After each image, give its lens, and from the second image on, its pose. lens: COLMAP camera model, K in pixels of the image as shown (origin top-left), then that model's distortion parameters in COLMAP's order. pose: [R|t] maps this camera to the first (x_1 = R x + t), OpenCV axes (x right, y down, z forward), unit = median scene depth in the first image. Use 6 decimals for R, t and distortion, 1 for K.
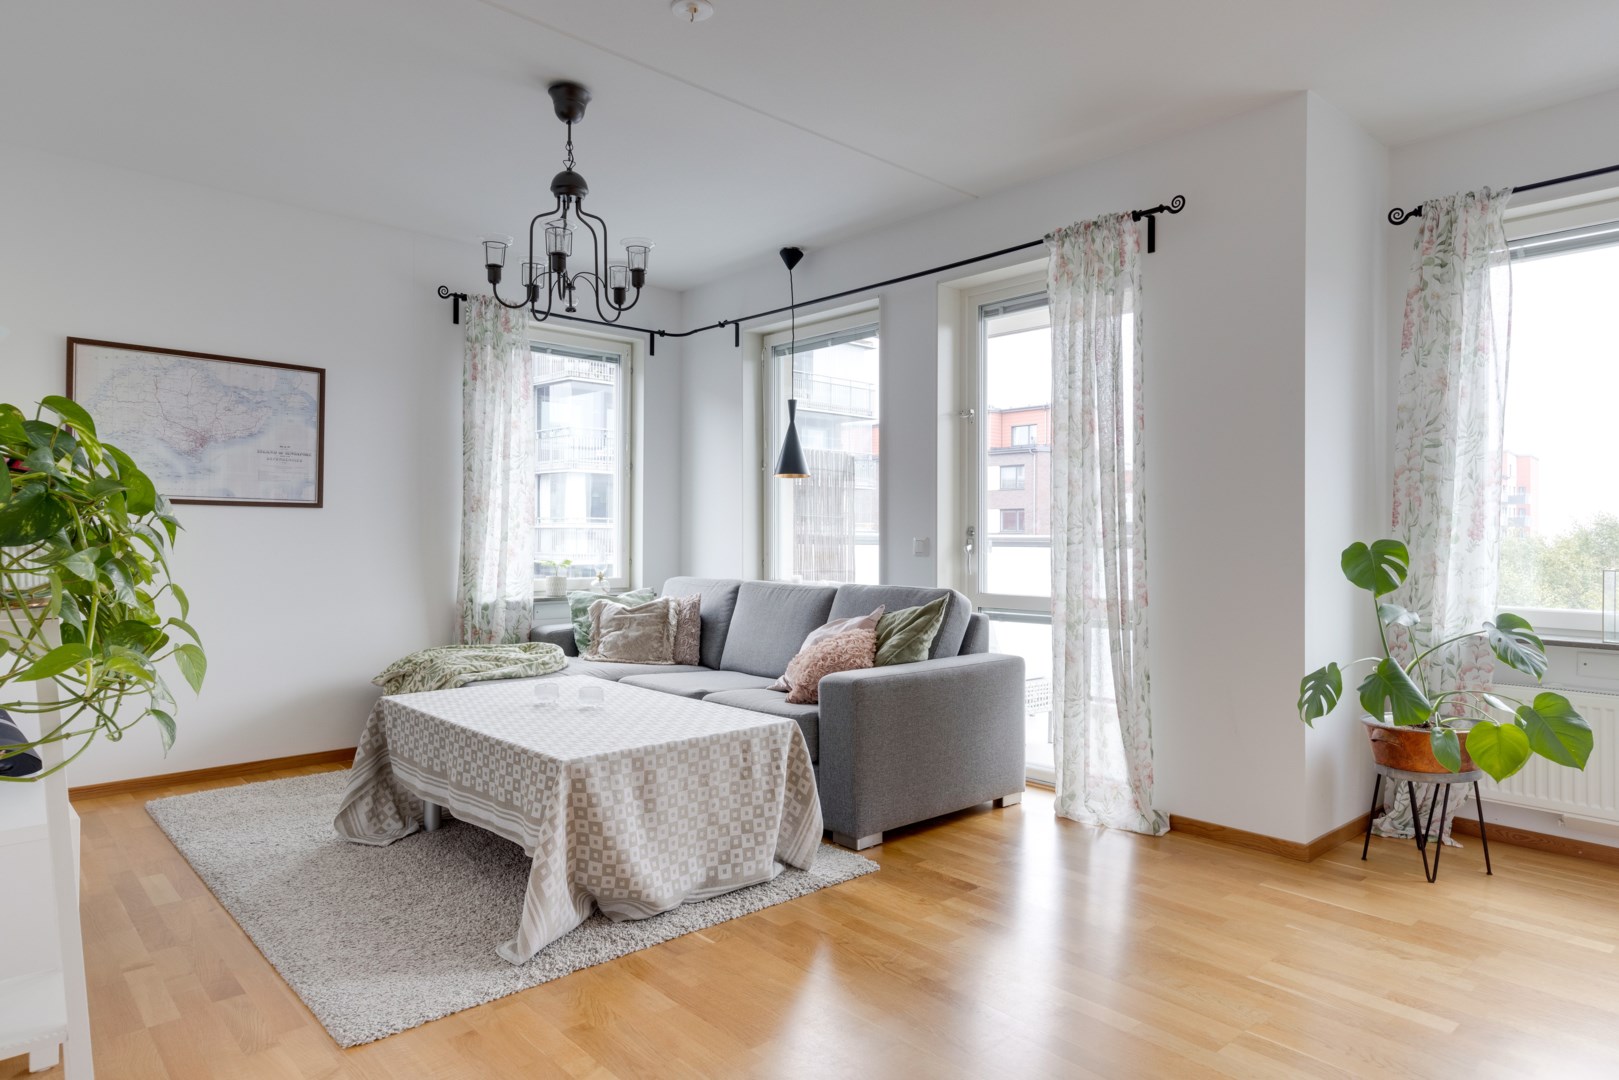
lens RADIAL K [[984.6, 0, 809.5], [0, 984.6, 540.0], [0, 0, 1]] dist [0.007161, -0.001981]
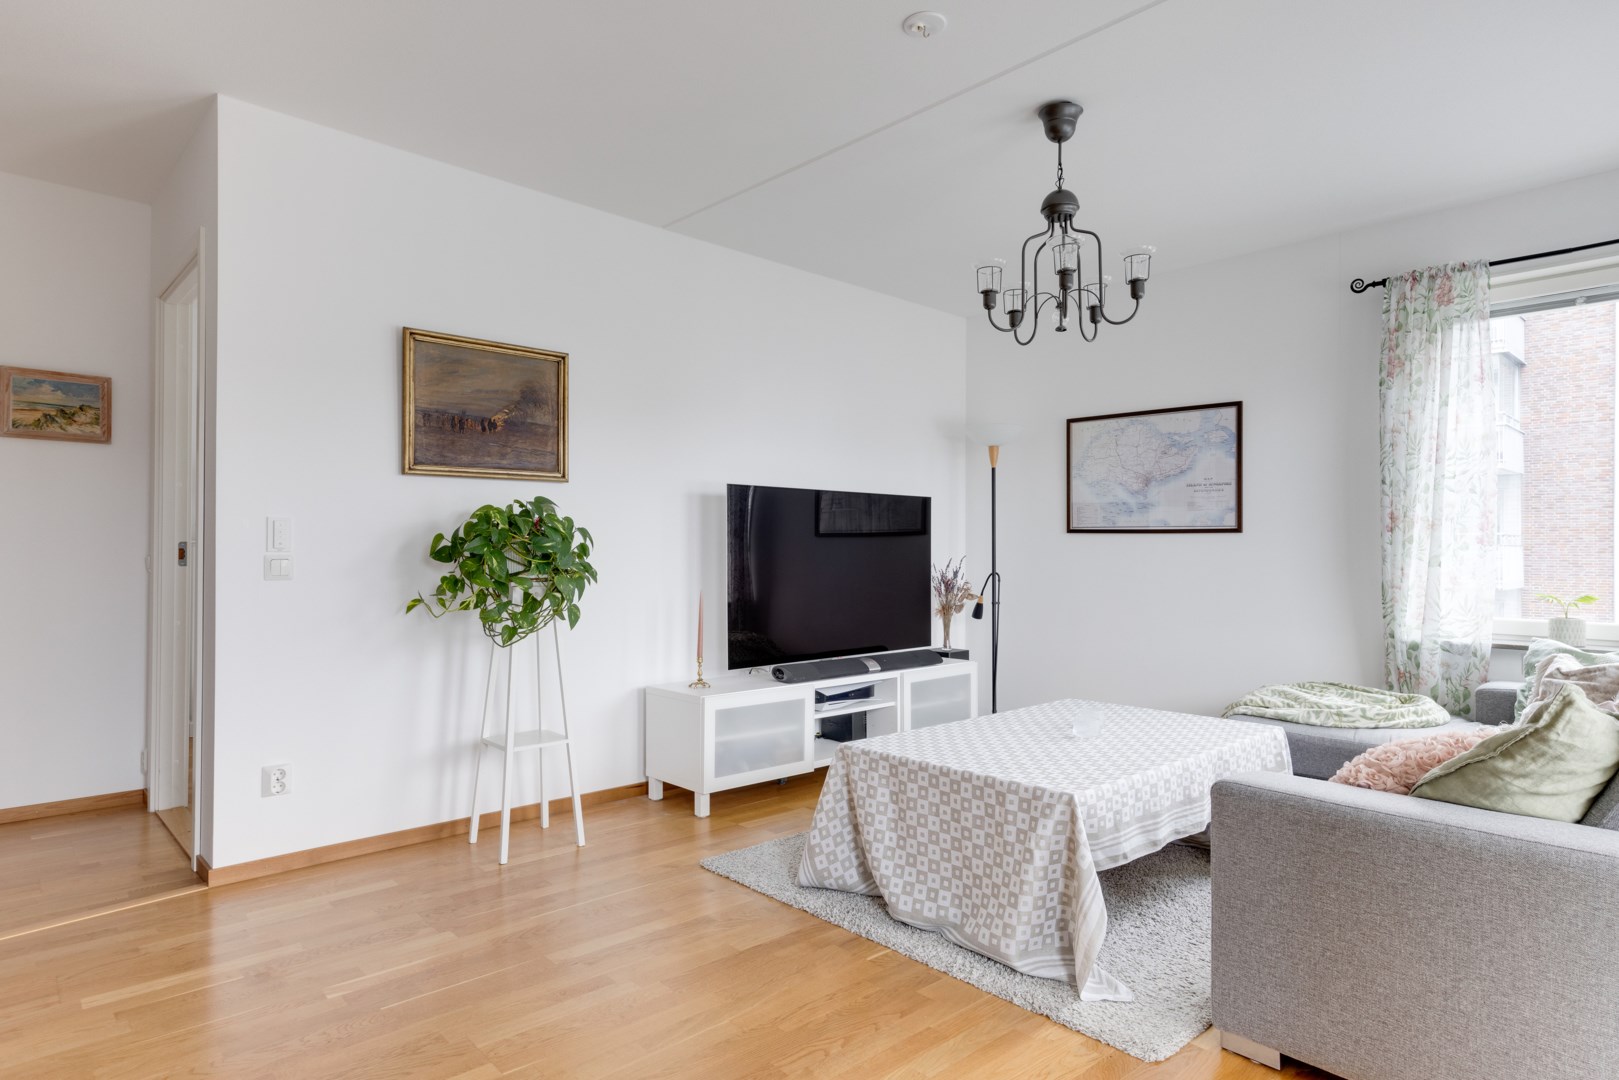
lens RADIAL K [[903.4, 0, 809.5], [0, 903.4, 540.0], [0, 0, 1]] dist [0.028594, -0.000189]
pose [[-0.003500, -0.019630, -0.999801, 0.607643], [-0.011570, 0.999741, -0.019589, -0.000308], [0.999927, 0.011500, -0.003726, 0.684296]]
